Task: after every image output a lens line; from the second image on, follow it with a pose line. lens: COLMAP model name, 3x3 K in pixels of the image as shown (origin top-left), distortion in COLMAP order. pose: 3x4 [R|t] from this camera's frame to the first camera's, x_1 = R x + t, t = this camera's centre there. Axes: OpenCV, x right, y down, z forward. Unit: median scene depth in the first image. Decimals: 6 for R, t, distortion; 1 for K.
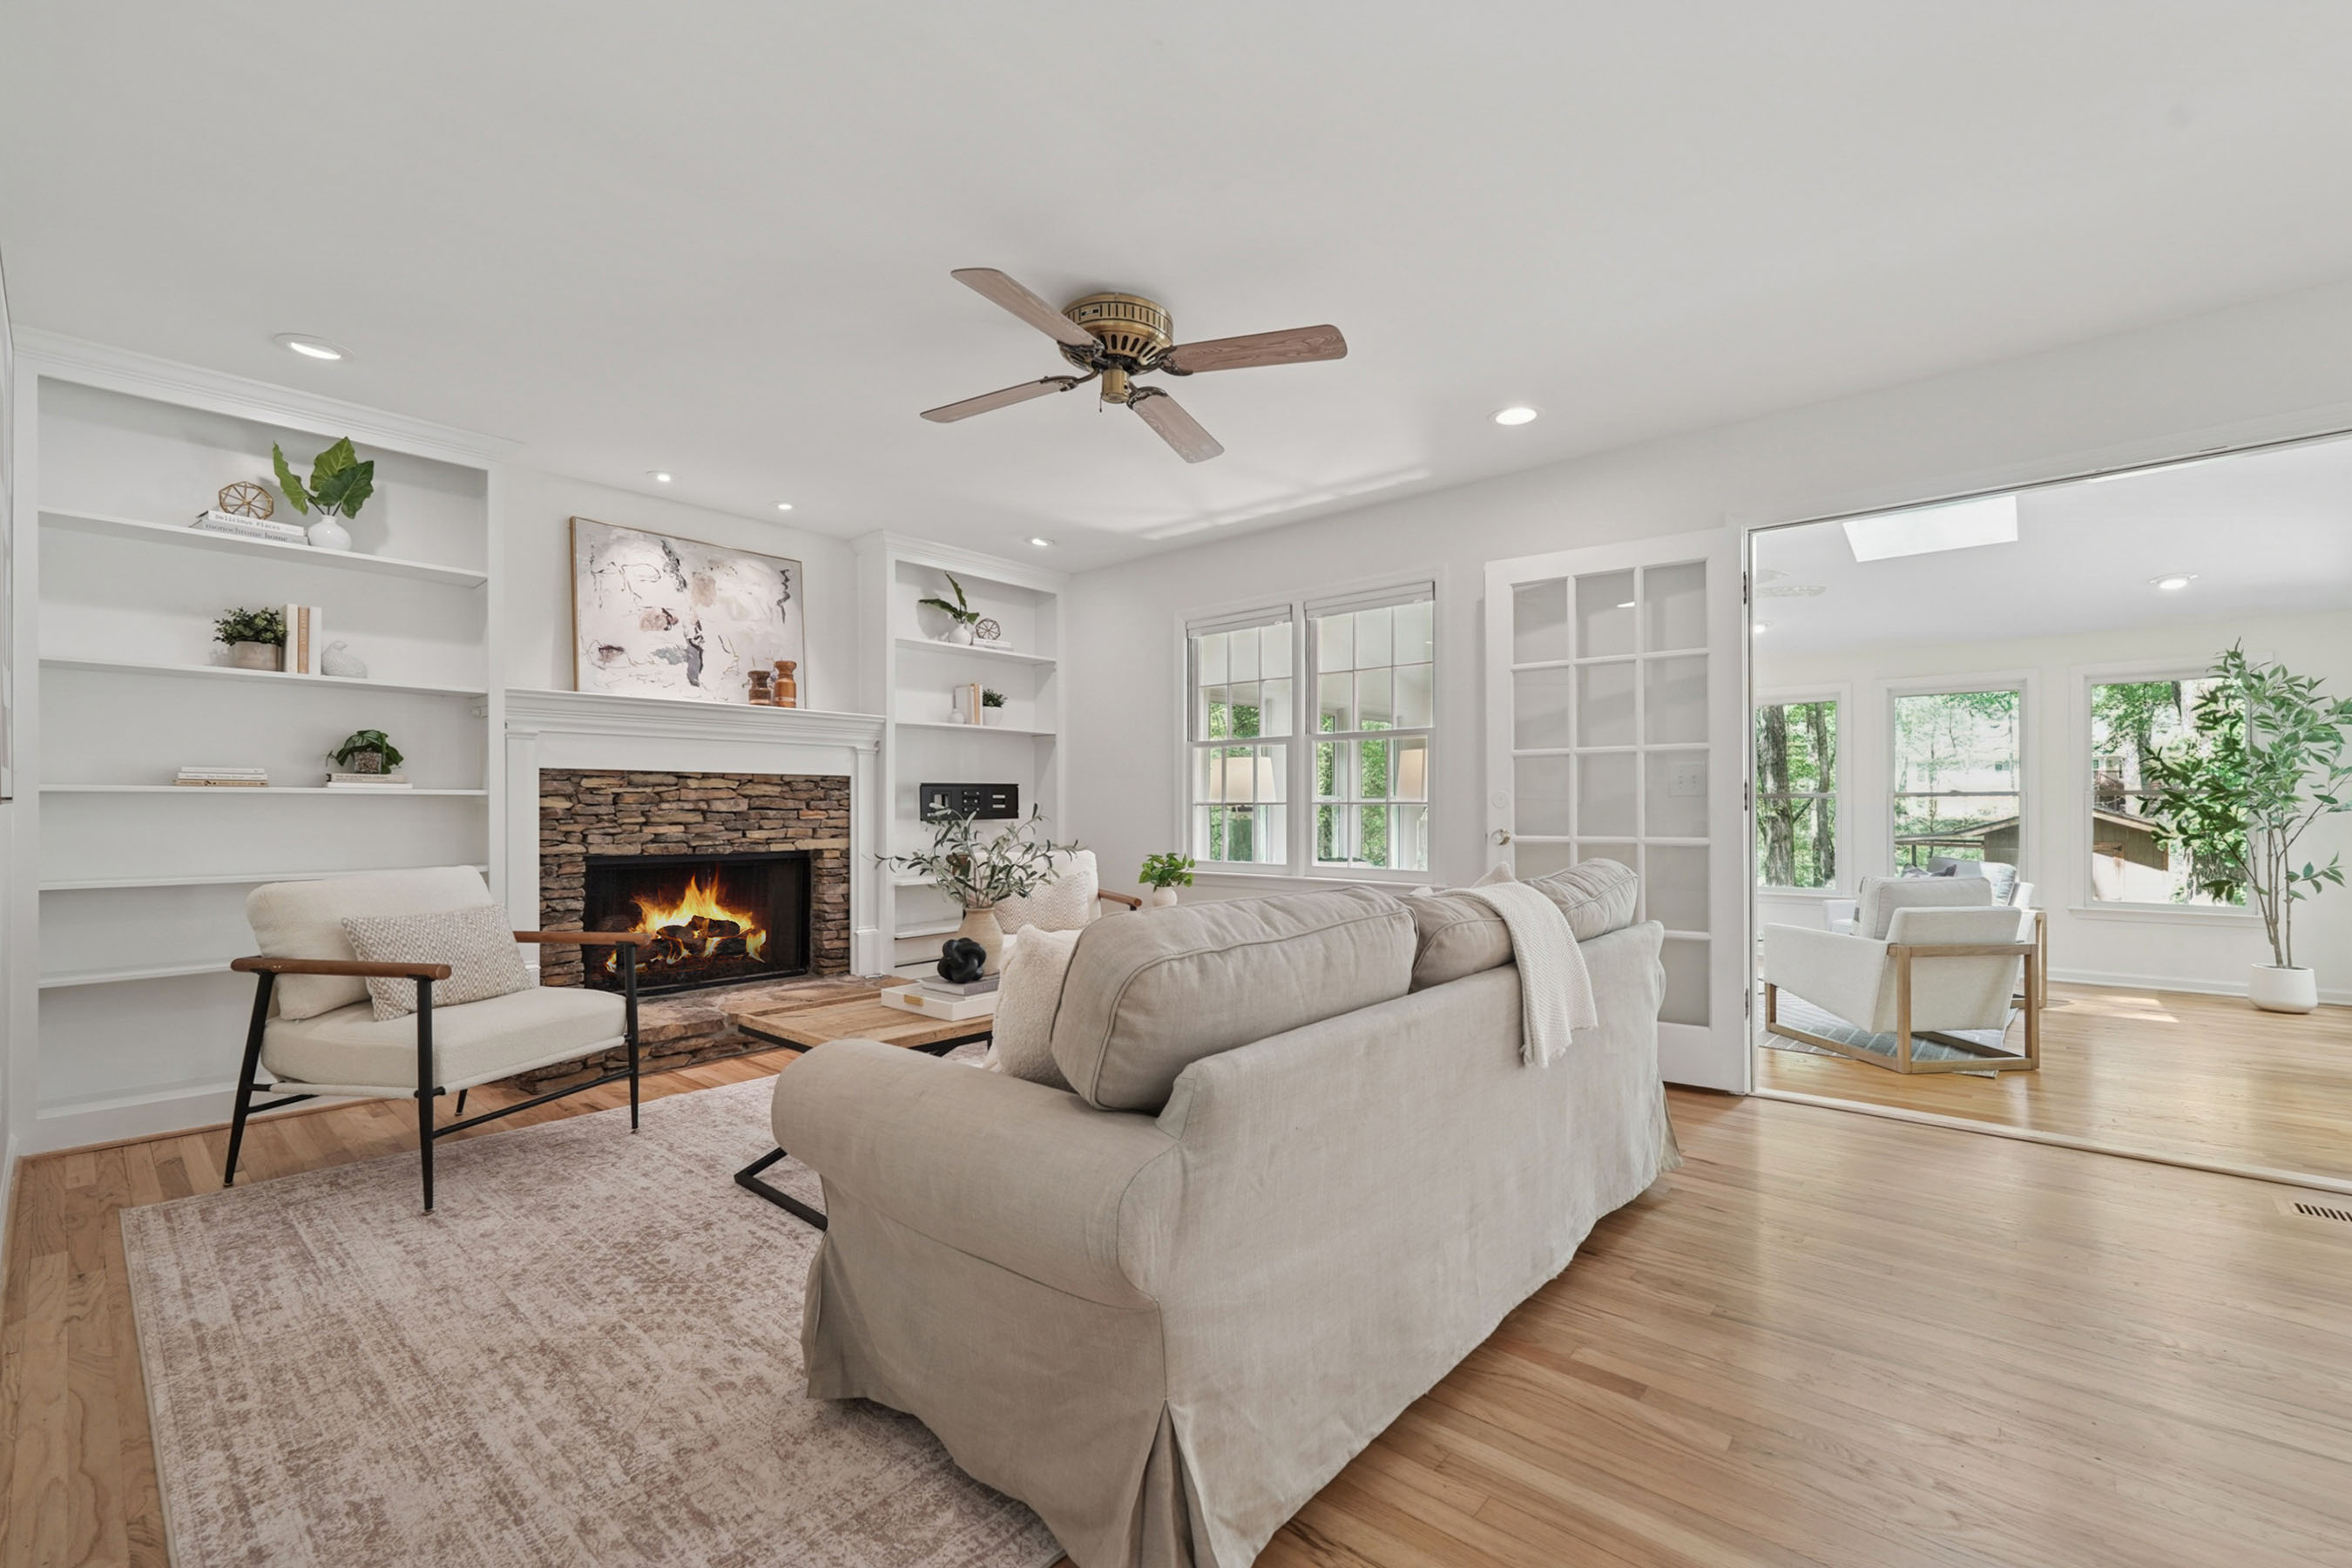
lens RADIAL K [[973.1, 0, 1190.0], [0, 973.1, 806.4], [0, 0, 1]] dist [0.000225, -0.000172]
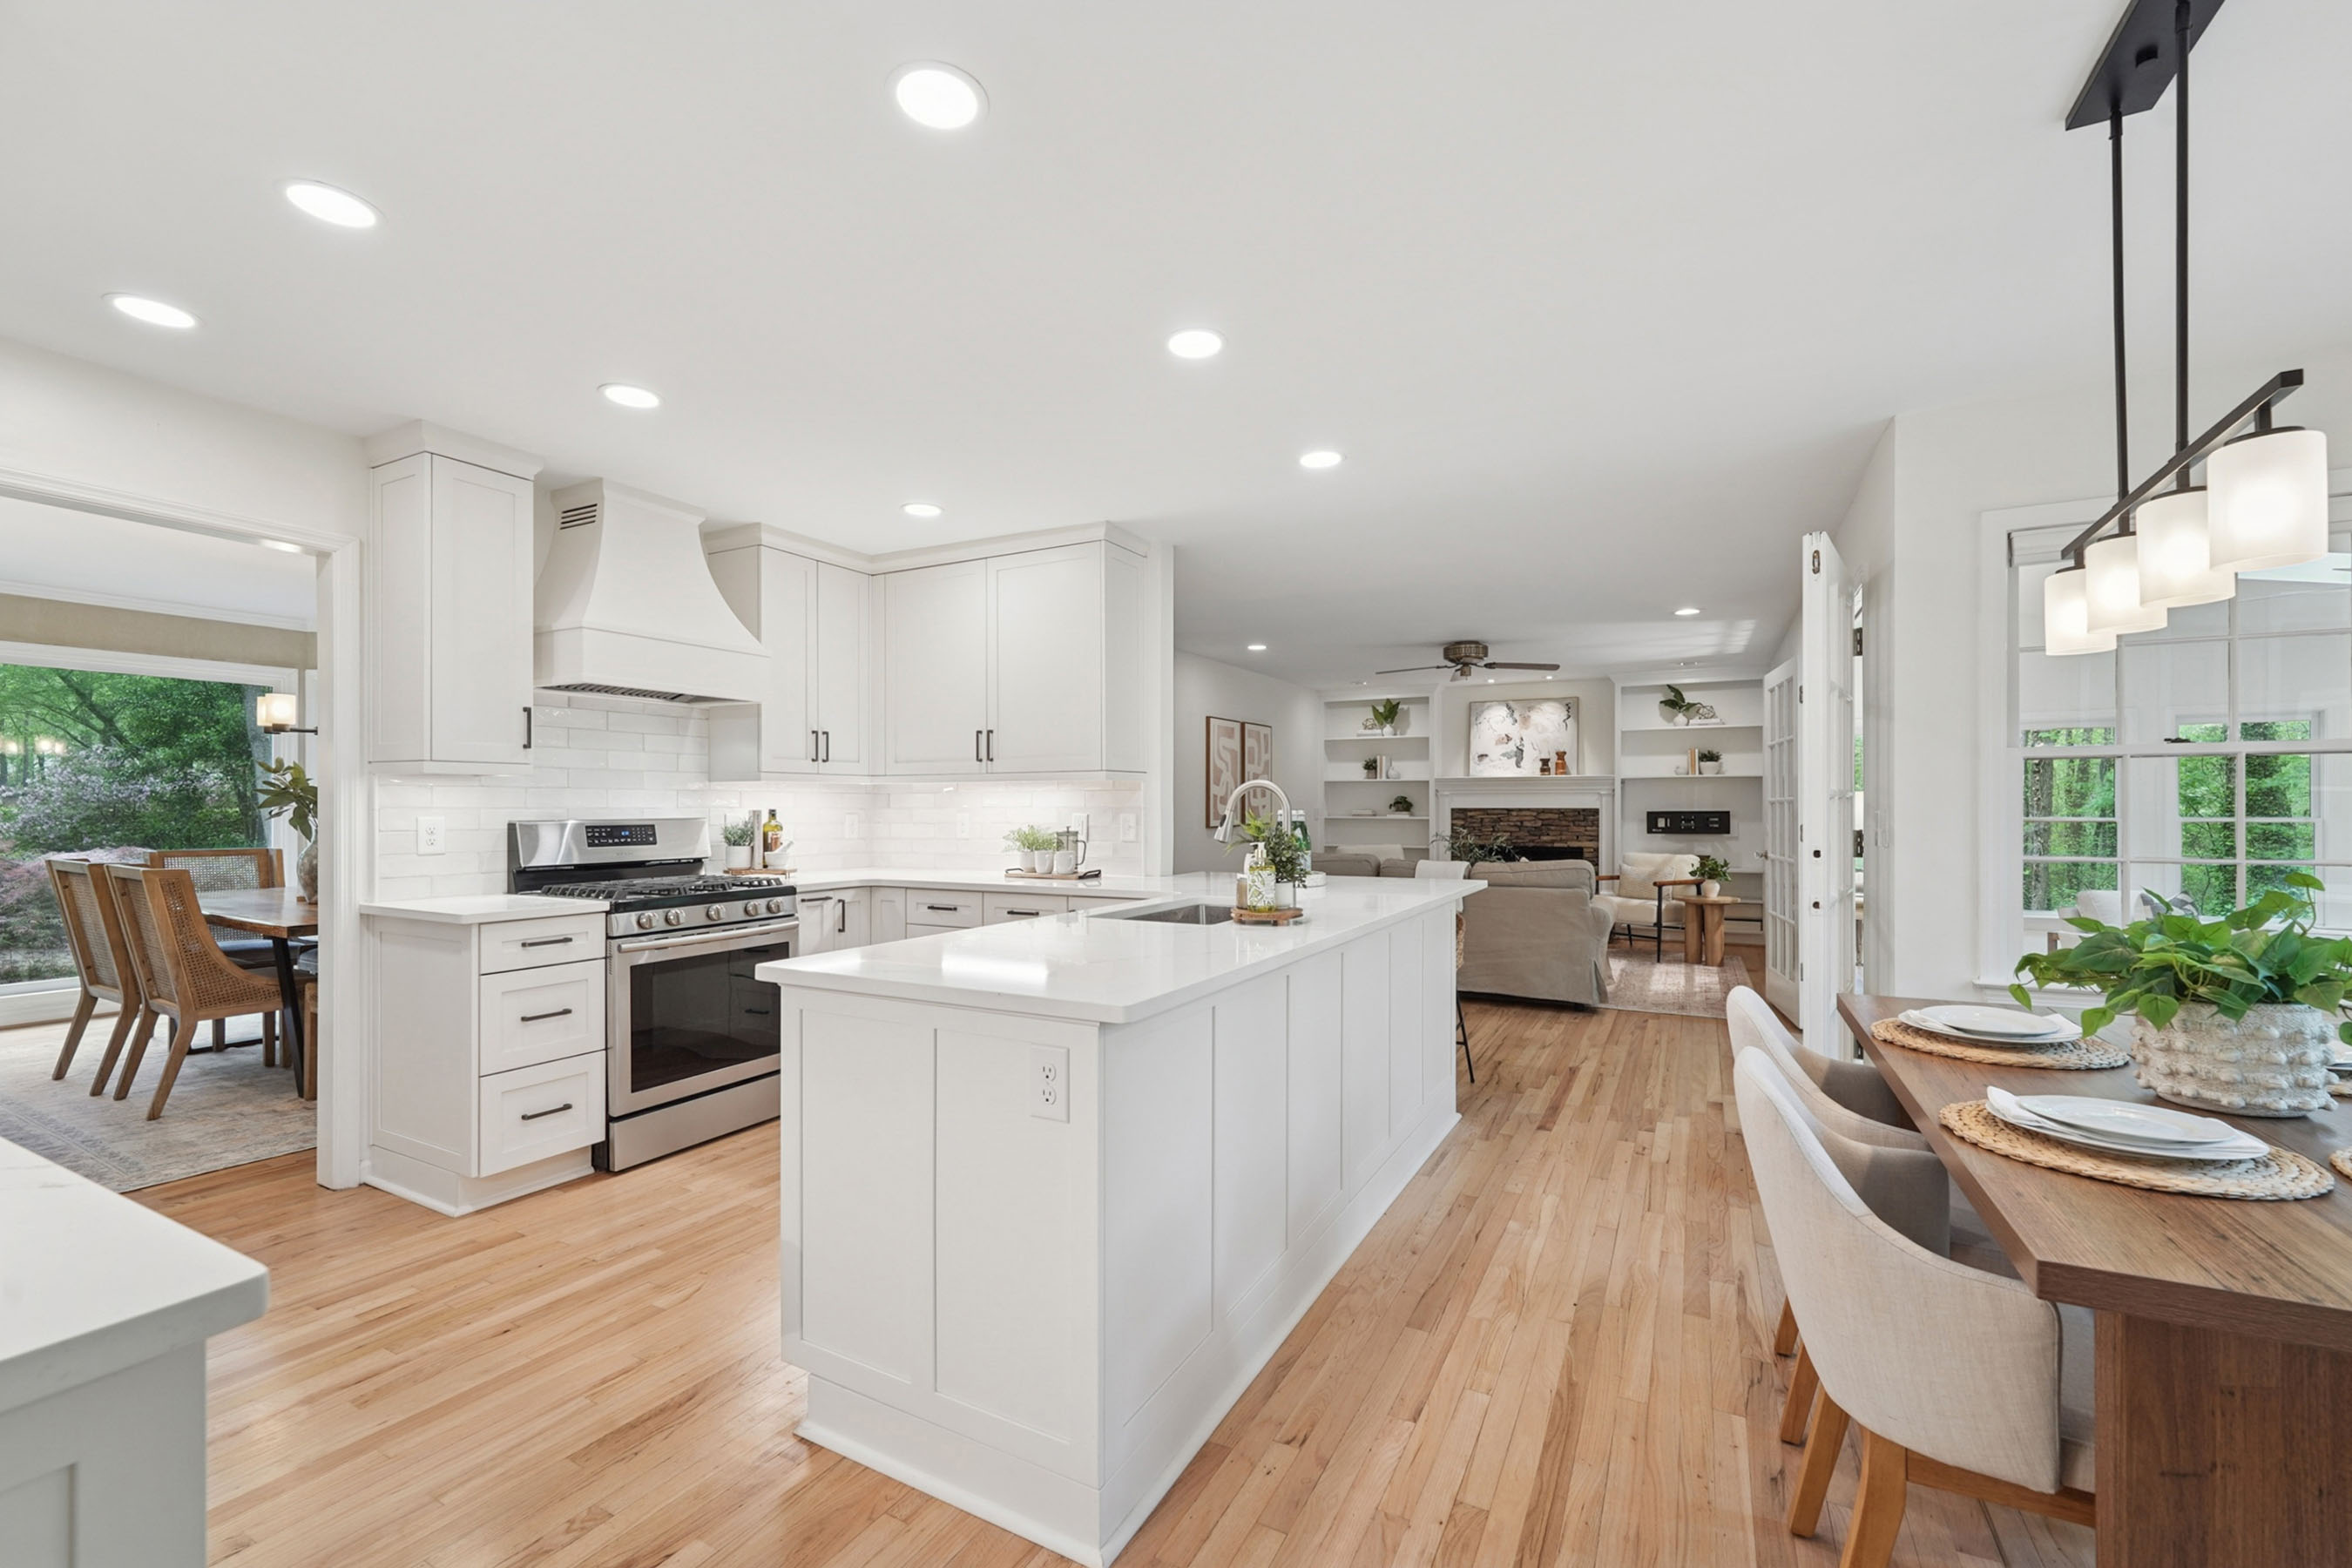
lens RADIAL K [[973.1, 0, 1177.6], [0, 973.1, 800.6], [0, 0, 1]] dist [0.000225, -0.000172]
pose [[0.221704, -0.003734, -0.975107, 1.406346], [-0.000354, 0.999992, -0.003910, -0.042554], [0.975114, 0.001212, 0.221701, -0.210073]]
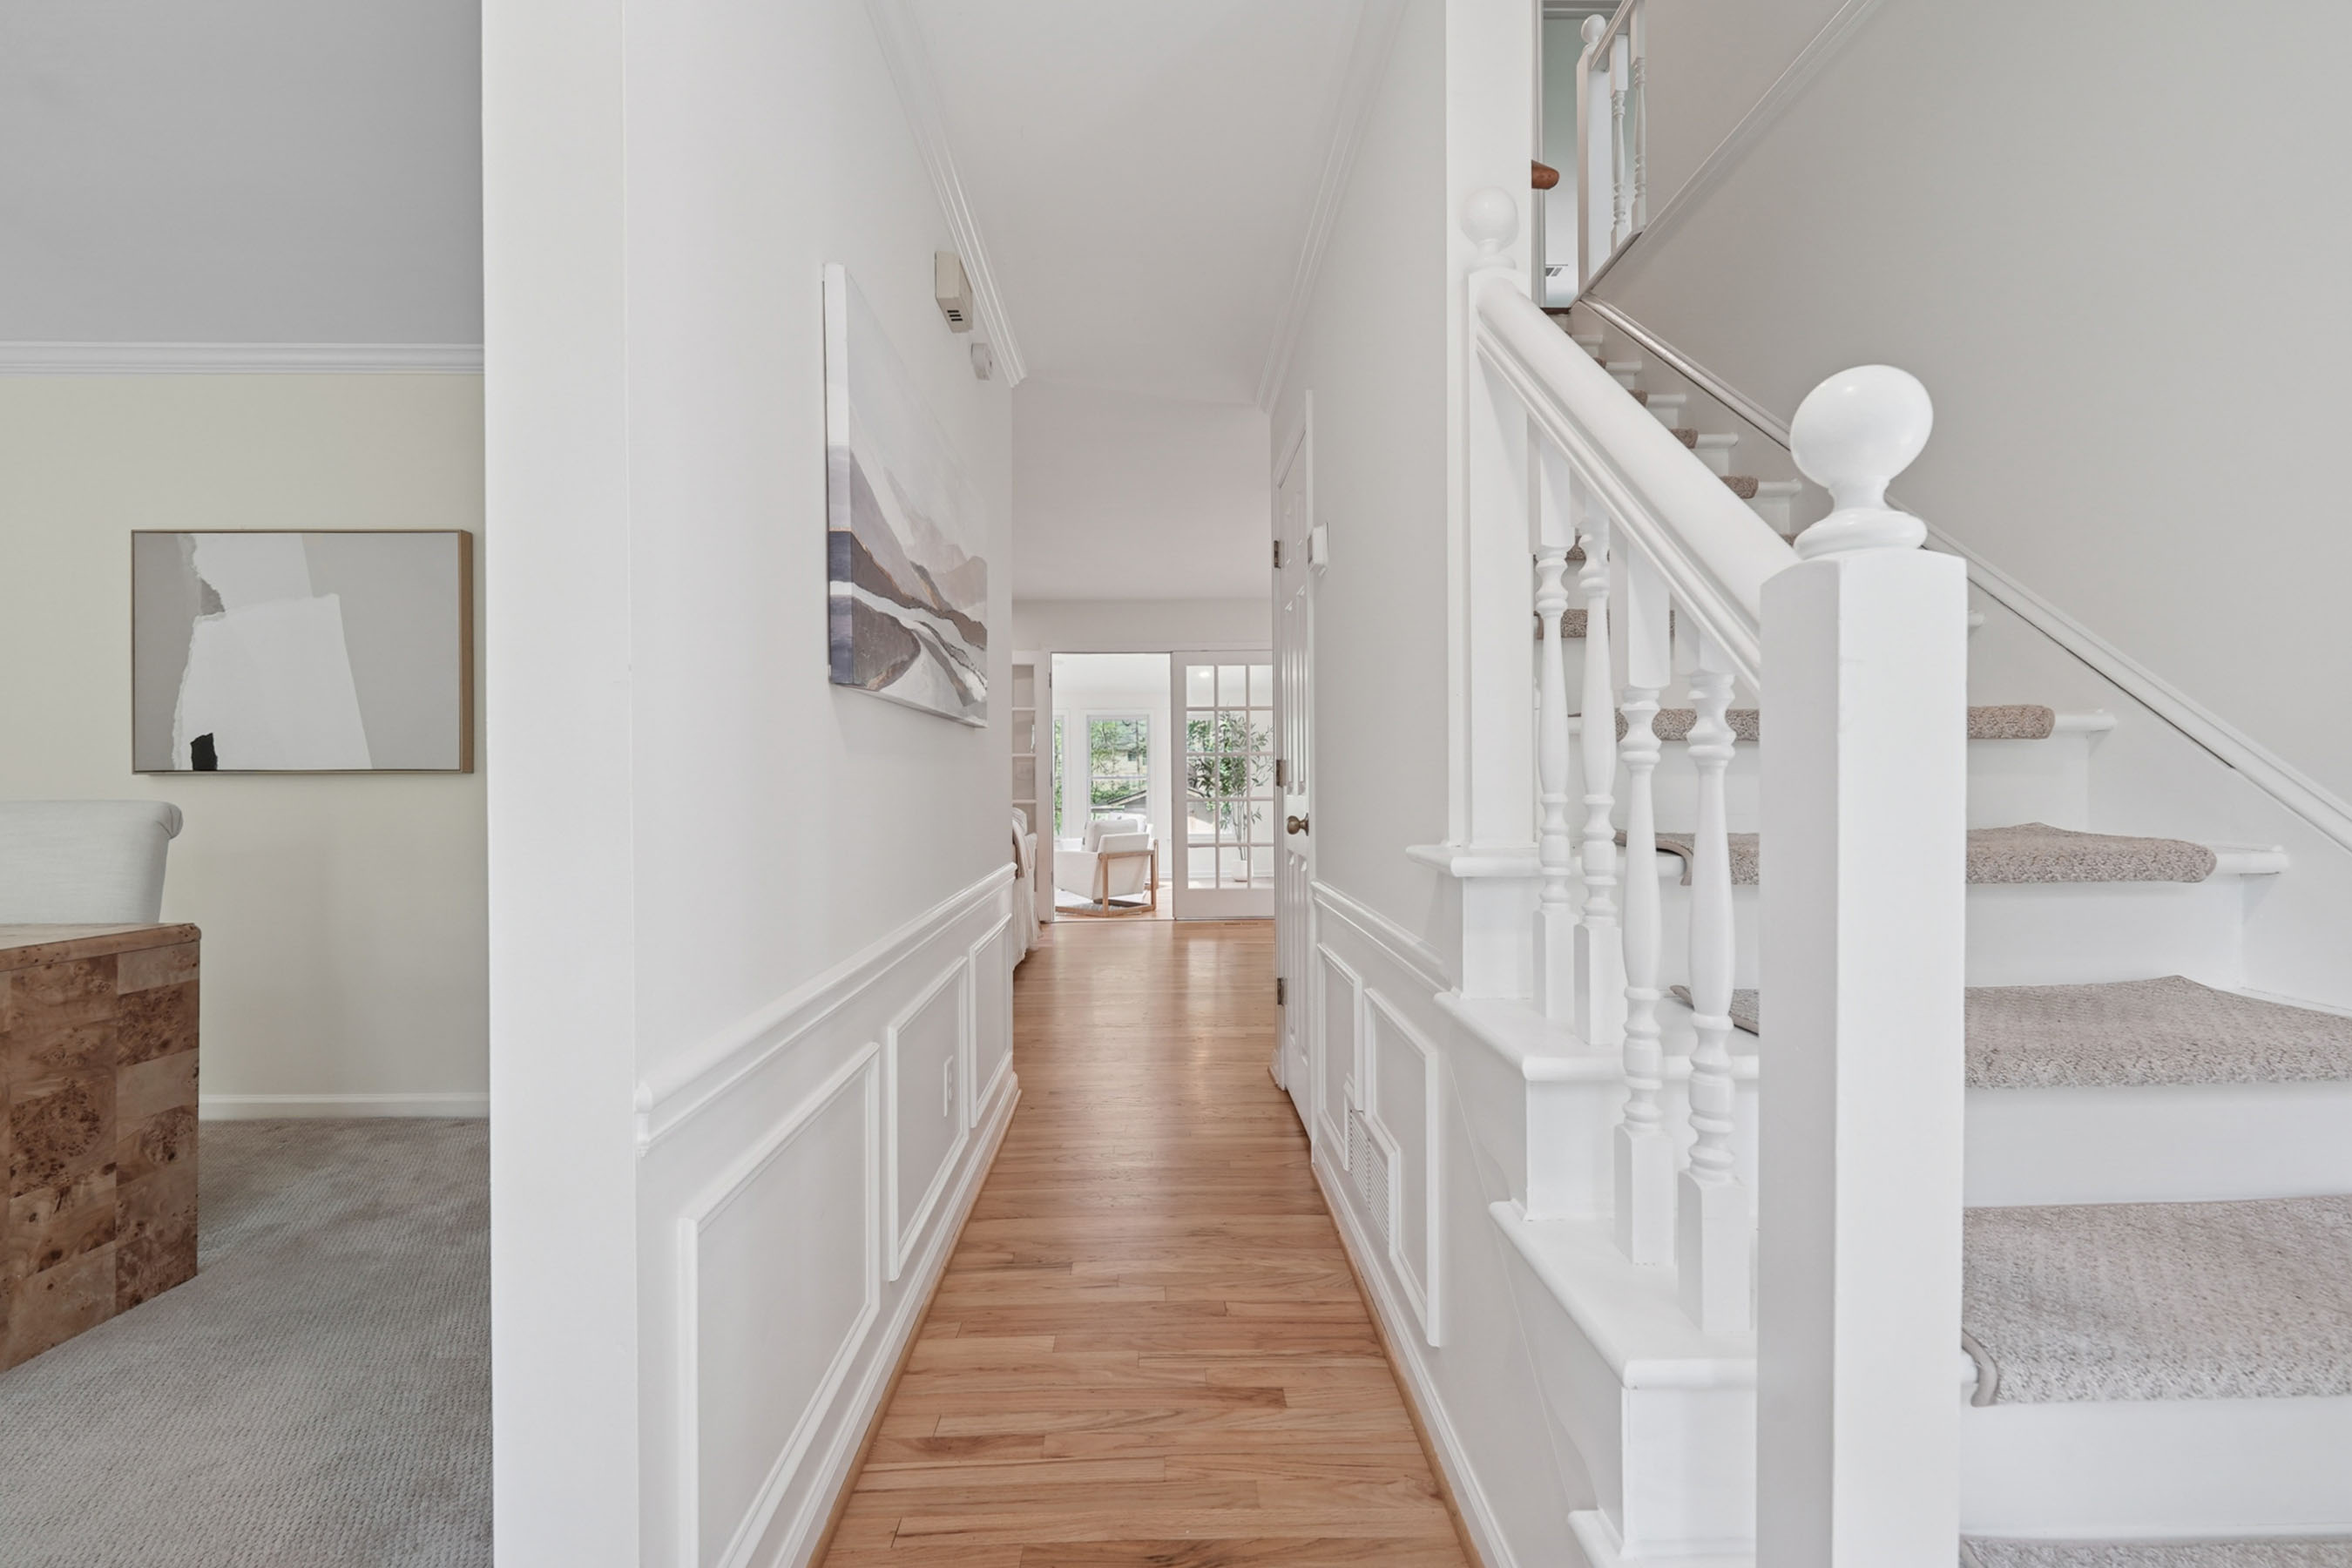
lens RADIAL K [[973.1, 0, 1179.9], [0, 973.1, 783.0], [0, 0, 1]] dist [0.000225, -0.000172]
pose [[0.734913, -0.002483, 0.678156, -0.507530], [0.004956, 0.999986, -0.001709, 0.001643], [-0.678143, 0.004617, 0.734916, -0.573277]]
